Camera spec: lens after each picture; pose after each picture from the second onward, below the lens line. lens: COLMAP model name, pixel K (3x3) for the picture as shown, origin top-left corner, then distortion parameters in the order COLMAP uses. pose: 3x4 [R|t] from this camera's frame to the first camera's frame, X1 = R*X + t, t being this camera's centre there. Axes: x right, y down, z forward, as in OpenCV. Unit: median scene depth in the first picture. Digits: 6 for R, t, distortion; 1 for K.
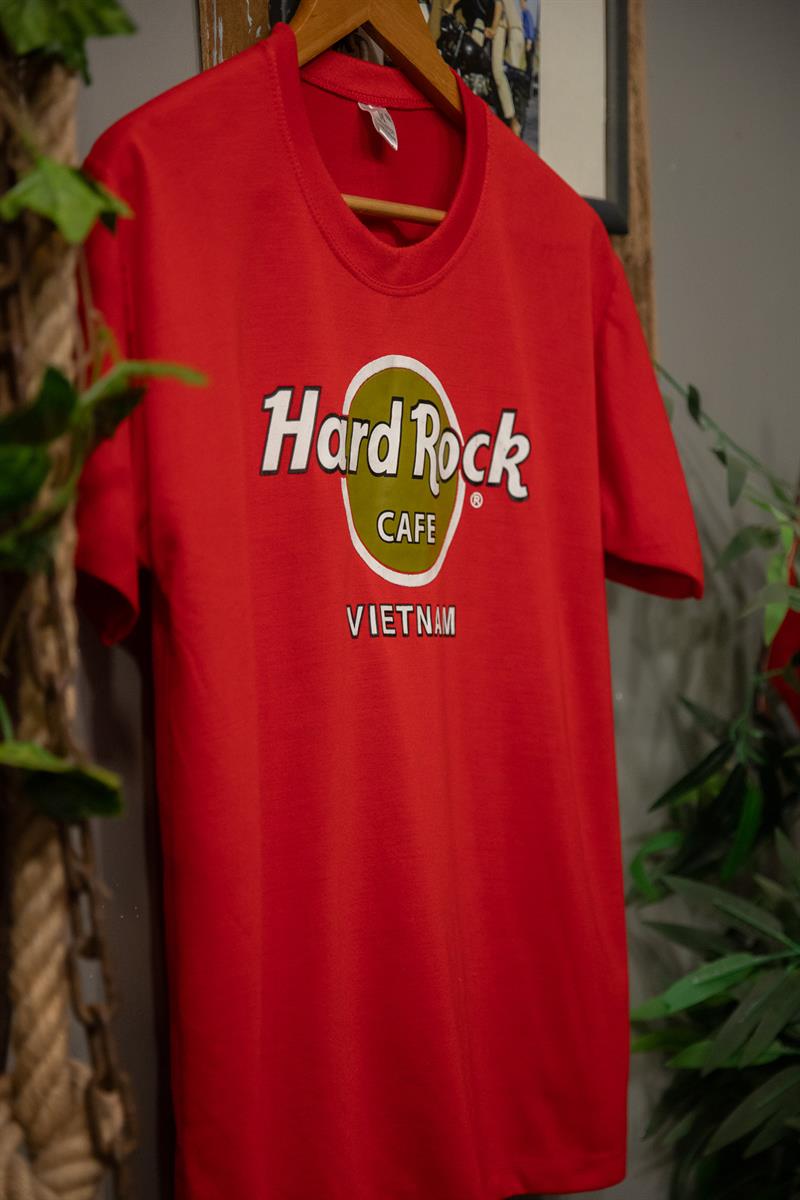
lens RADIAL K [[2165.3, 0, 403.3], [0, 2165.3, 592.6], [0, 0, 1]] dist [0.108244, 0.000000]
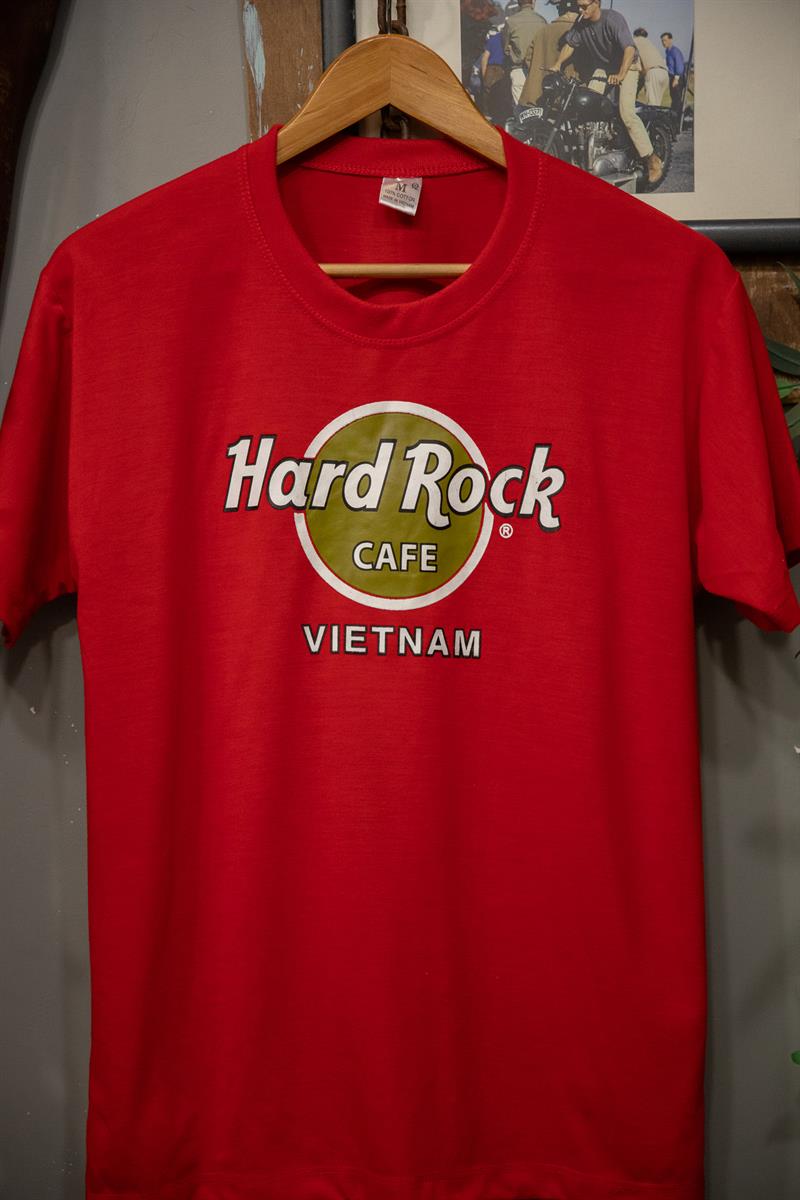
lens RADIAL K [[2165.3, 0, 405.3], [0, 2165.3, 594.3], [0, 0, 1]] dist [0.108244, 0.000000]
pose [[0.673001, 0.010259, -0.739570, 0.814387], [-0.023200, 0.999705, -0.007244, -0.002955], [0.739278, 0.022033, 0.673040, 0.259791]]
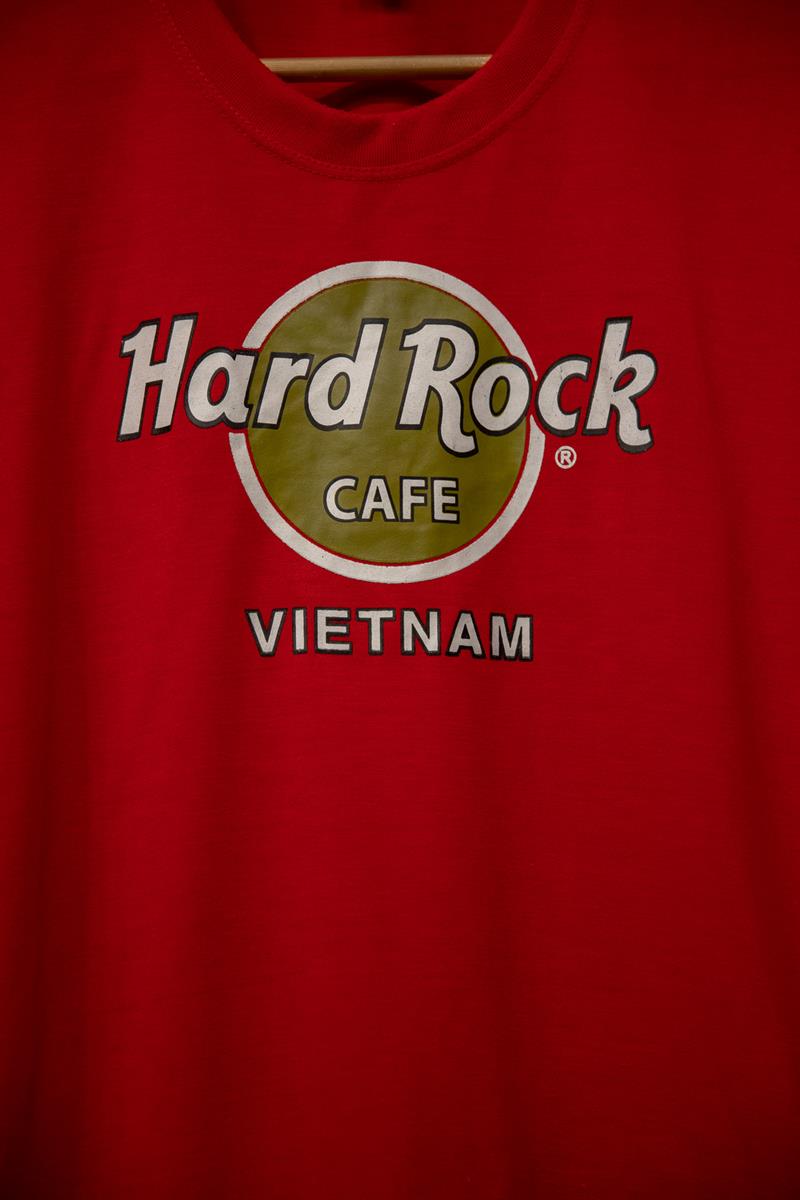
lens RADIAL K [[2165.3, 0, 399.1], [0, 2165.3, 598.0], [0, 0, 1]] dist [0.108244, 0.000000]
pose [[0.683853, -0.106155, -0.721856, 0.495915], [0.010517, 0.990691, -0.135726, 0.094249], [0.729544, 0.085225, 0.678603, 0.529929]]
